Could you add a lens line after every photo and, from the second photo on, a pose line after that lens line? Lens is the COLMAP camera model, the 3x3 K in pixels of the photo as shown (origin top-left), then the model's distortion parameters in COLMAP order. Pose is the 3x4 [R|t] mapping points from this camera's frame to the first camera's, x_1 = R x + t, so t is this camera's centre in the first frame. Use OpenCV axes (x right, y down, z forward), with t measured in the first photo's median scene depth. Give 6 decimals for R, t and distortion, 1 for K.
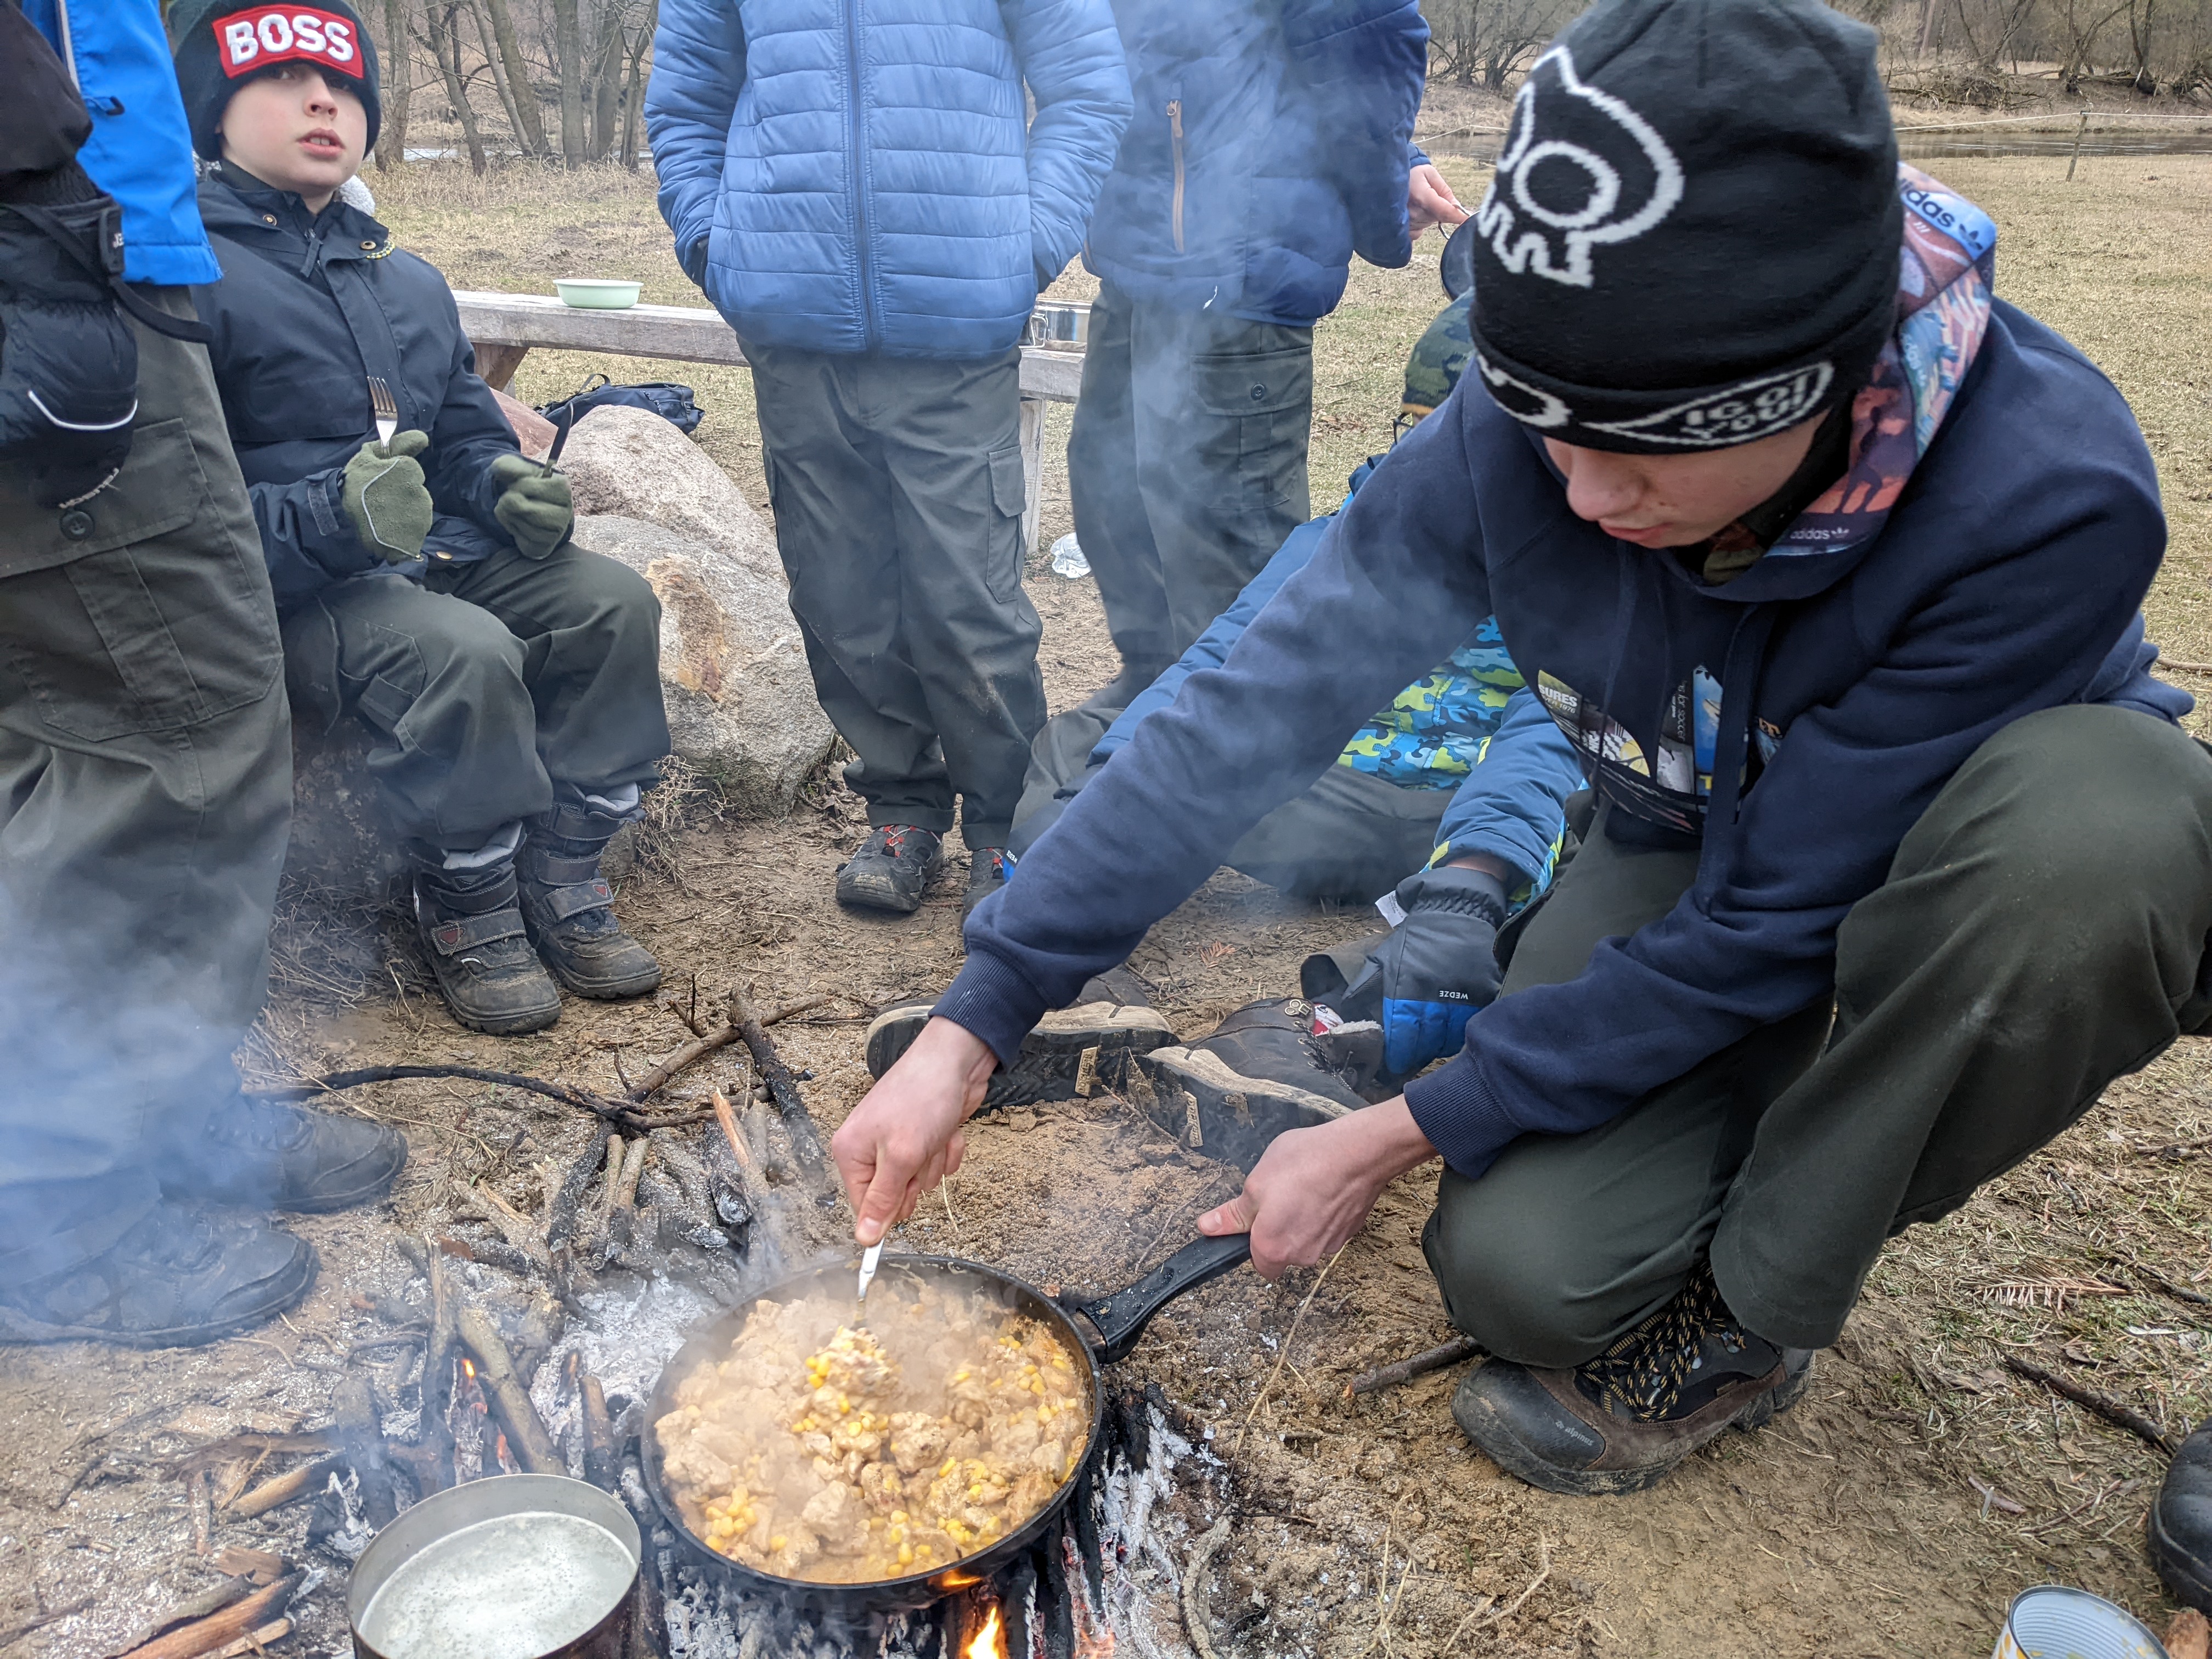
lens RADIAL K [[1632.7, 0, 1106.0], [0, 1632.7, 829.5], [0, 0, 1]] dist [-0.005030, -0.002823]
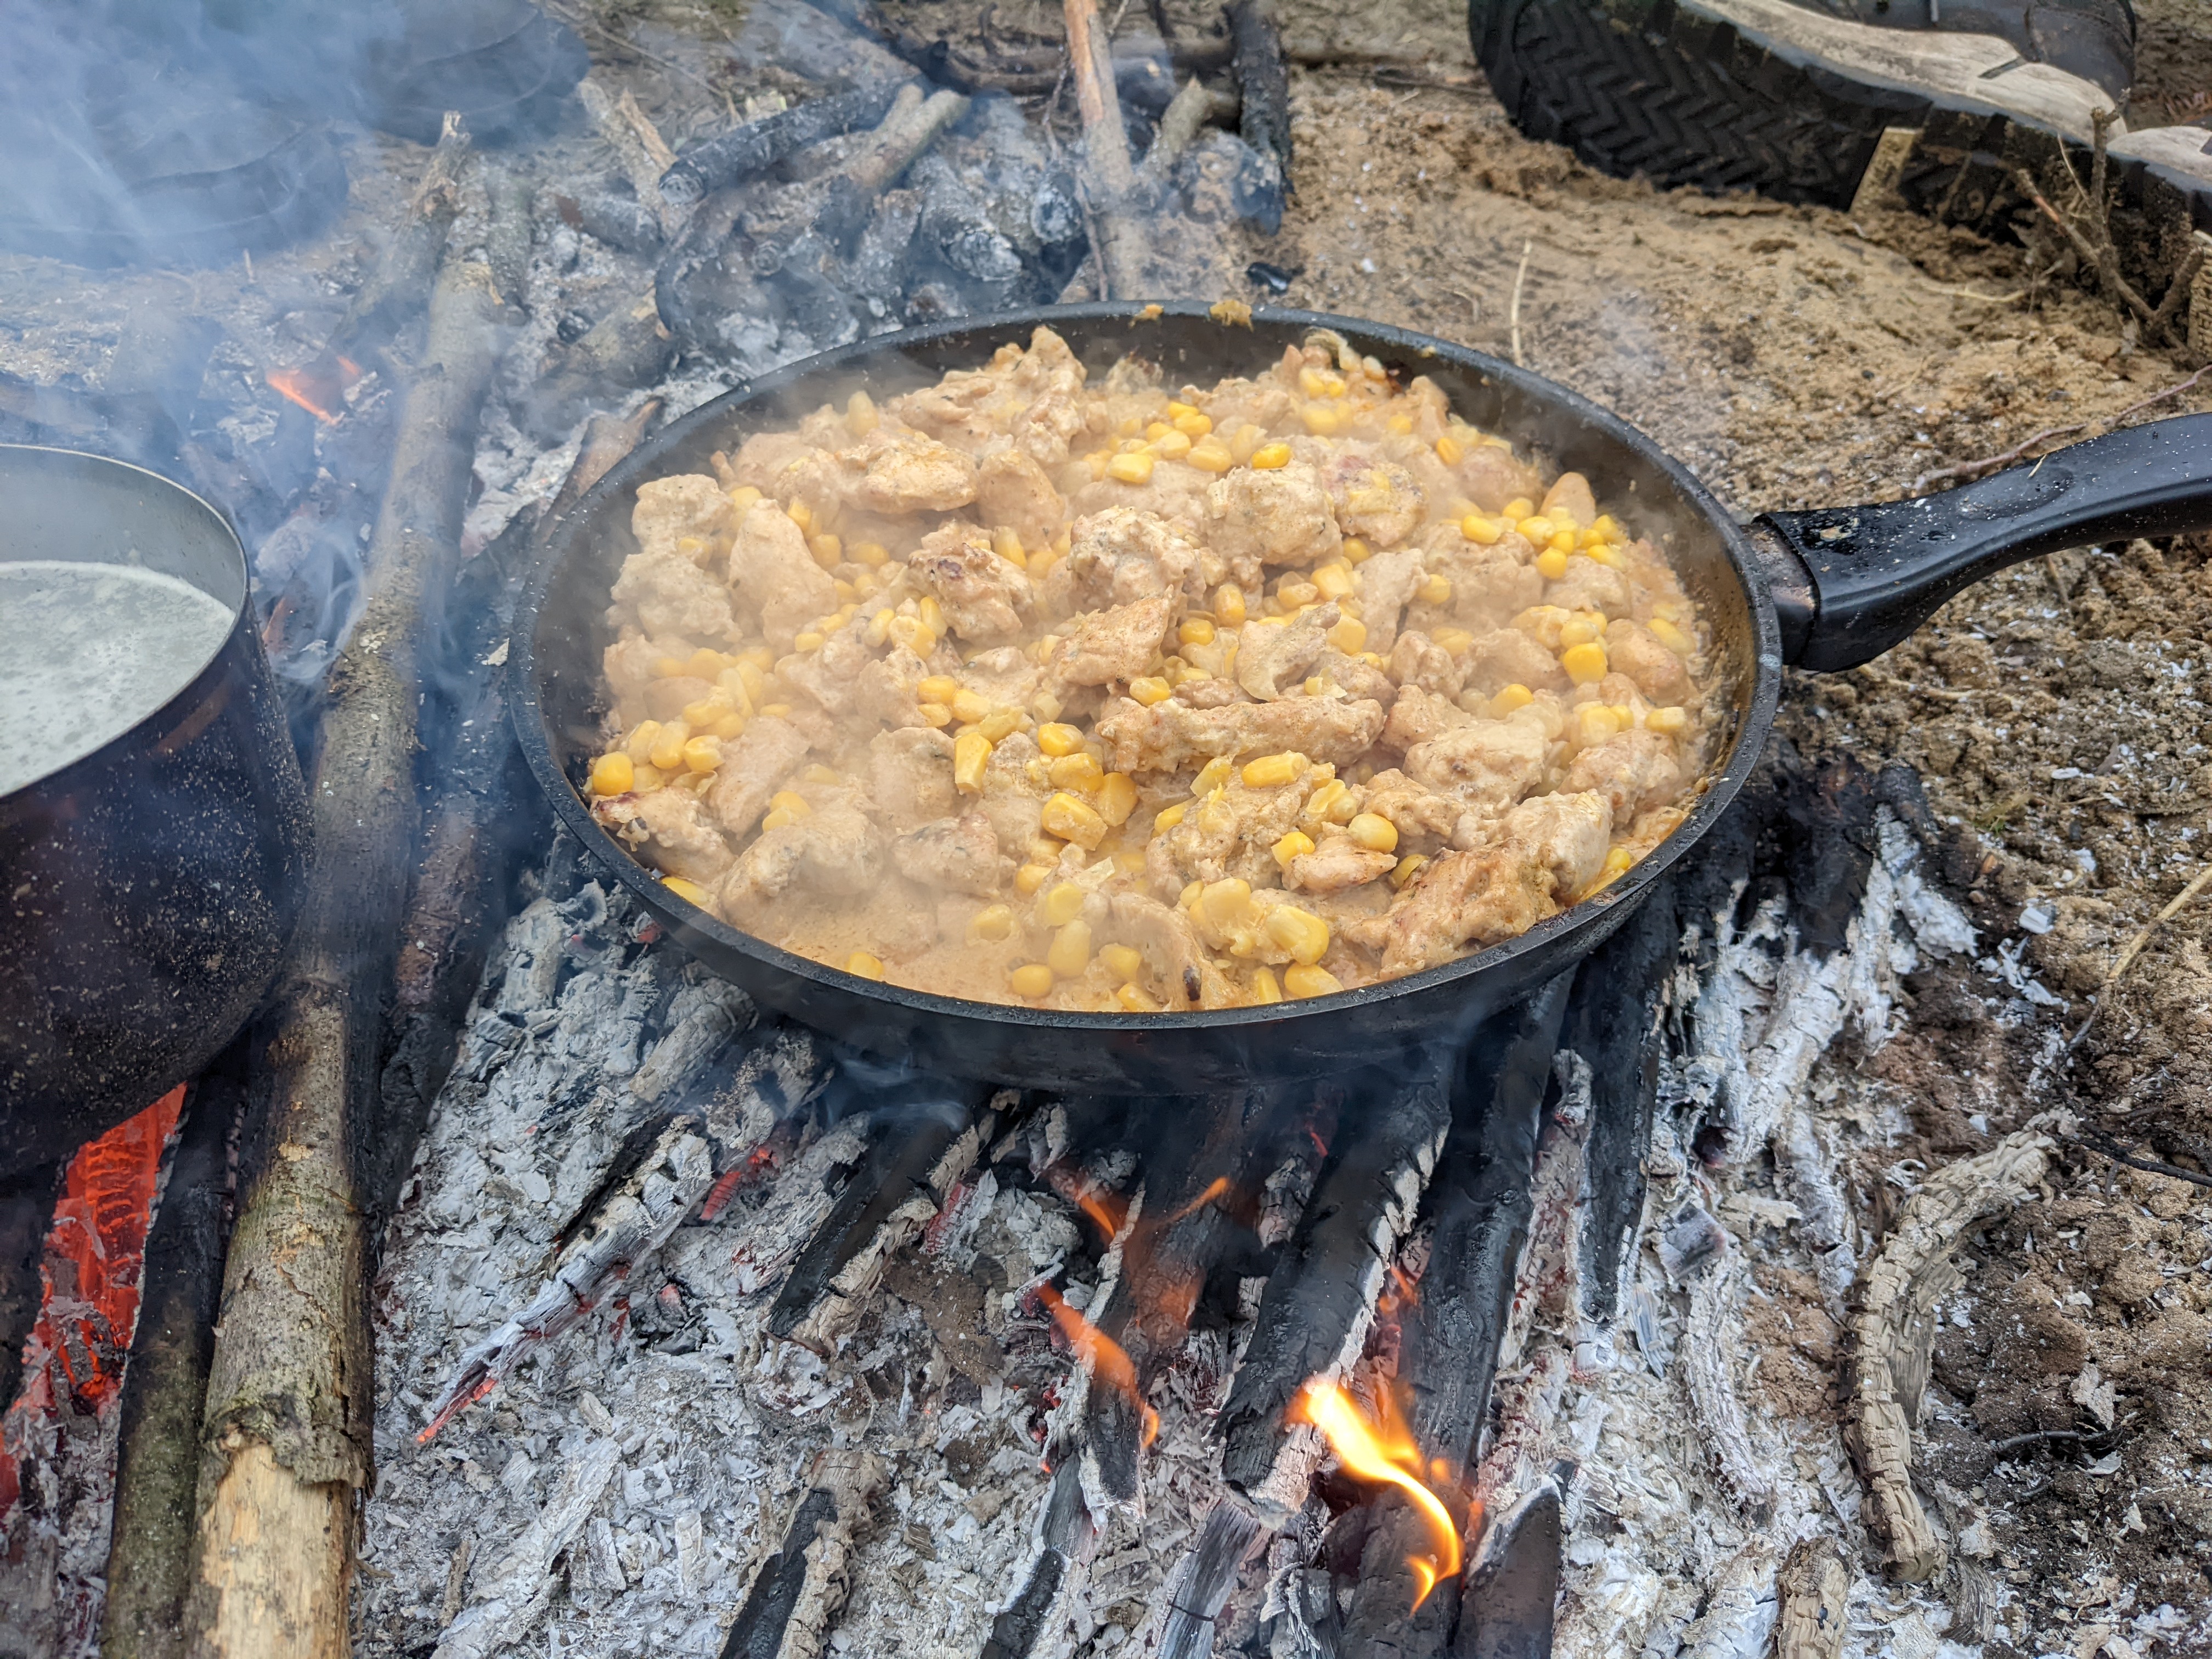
lens RADIAL K [[1779.2, 0, 1106.0], [0, 1779.2, 829.5], [0, 0, 1]] dist [0.012209, -0.042484]
pose [[0.906877, 0.261565, -0.330391, 0.000252], [-0.137387, 0.924724, 0.354979, 0.247982], [0.398370, -0.276531, 0.874547, 0.595031]]
